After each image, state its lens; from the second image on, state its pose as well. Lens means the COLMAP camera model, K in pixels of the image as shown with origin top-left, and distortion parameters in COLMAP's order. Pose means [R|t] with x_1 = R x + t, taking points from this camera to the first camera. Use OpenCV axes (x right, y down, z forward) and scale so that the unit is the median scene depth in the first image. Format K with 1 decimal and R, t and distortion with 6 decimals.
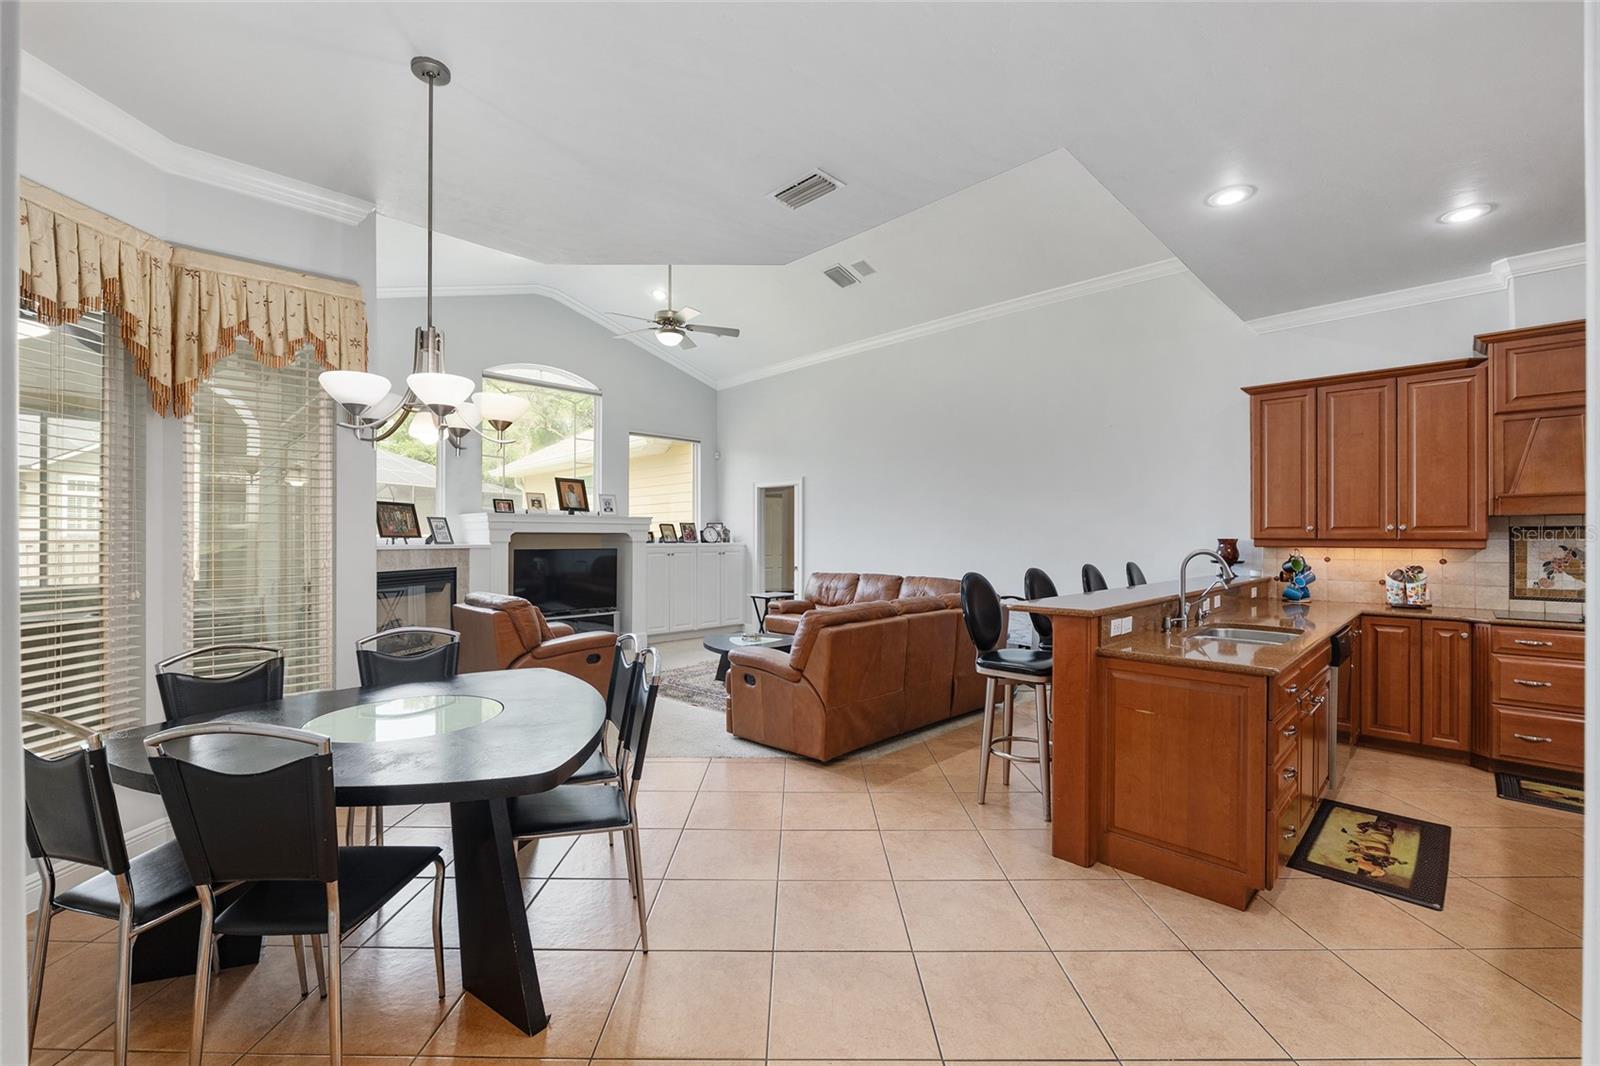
lens RADIAL K [[675.2, 0, 792.5], [0, 675.2, 536.9], [0, 0, 1]] dist [-0.007401, 0.000203]
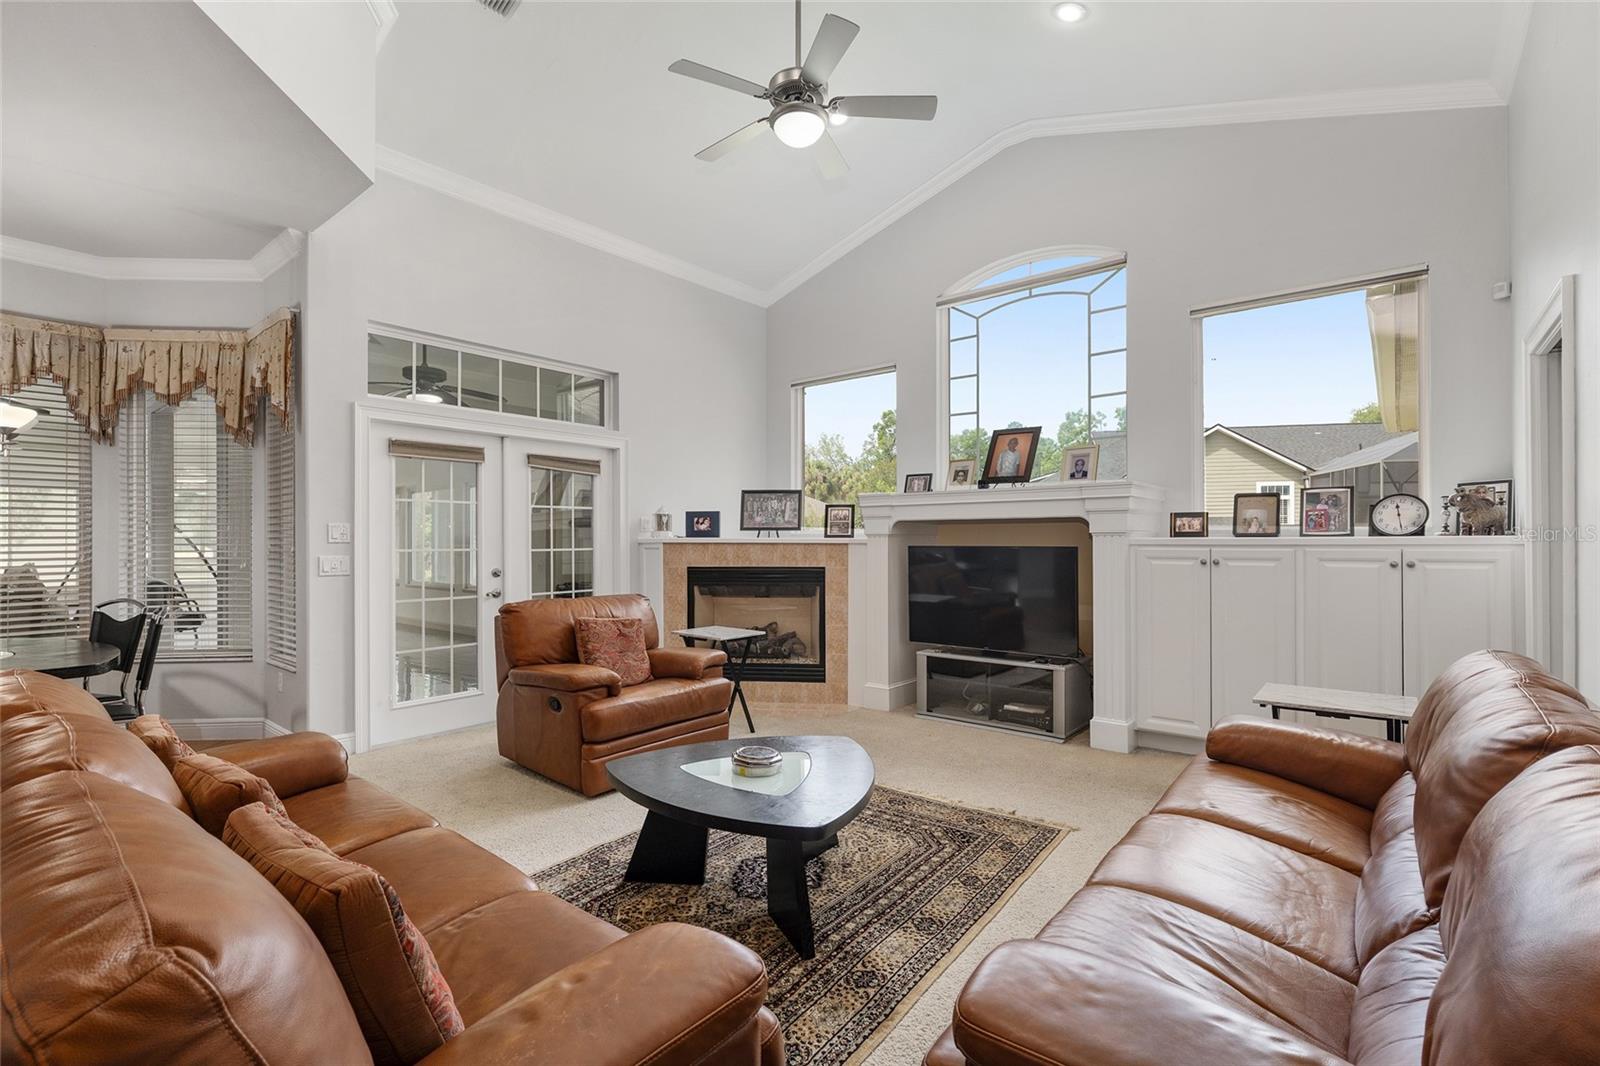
lens RADIAL K [[724.9, 0, 791.6], [0, 724.9, 539.1], [0, 0, 1]] dist [0.001293, -0.000475]
pose [[0.099226, -0.002143, -0.995063, 0.296262], [0.003464, 0.999992, -0.001808, 0.011988], [0.995059, -0.003268, 0.099233, 0.770415]]
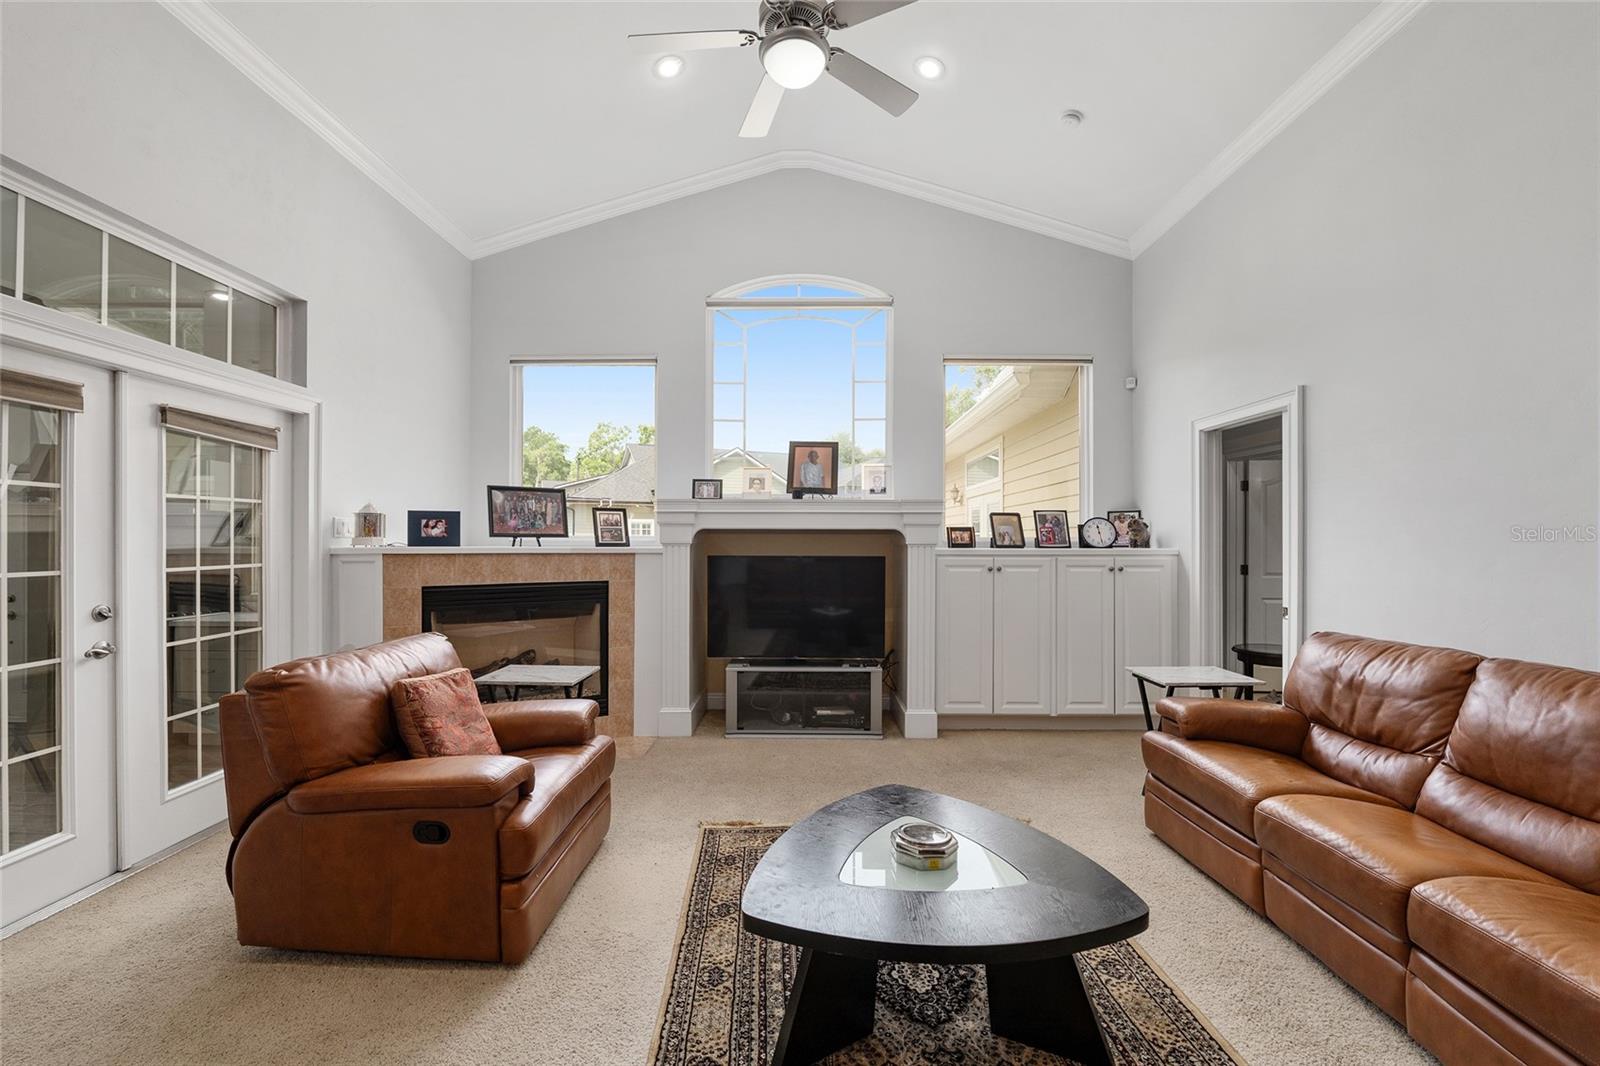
lens RADIAL K [[675.2, 0, 792.5], [0, 675.2, 536.9], [0, 0, 1]] dist [-0.007401, 0.000203]
pose [[0.705201, -0.001051, -0.709007, 0.096951], [-0.001297, 0.999995, -0.002771, 0.002319], [0.709006, 0.002874, 0.705196, 0.574649]]
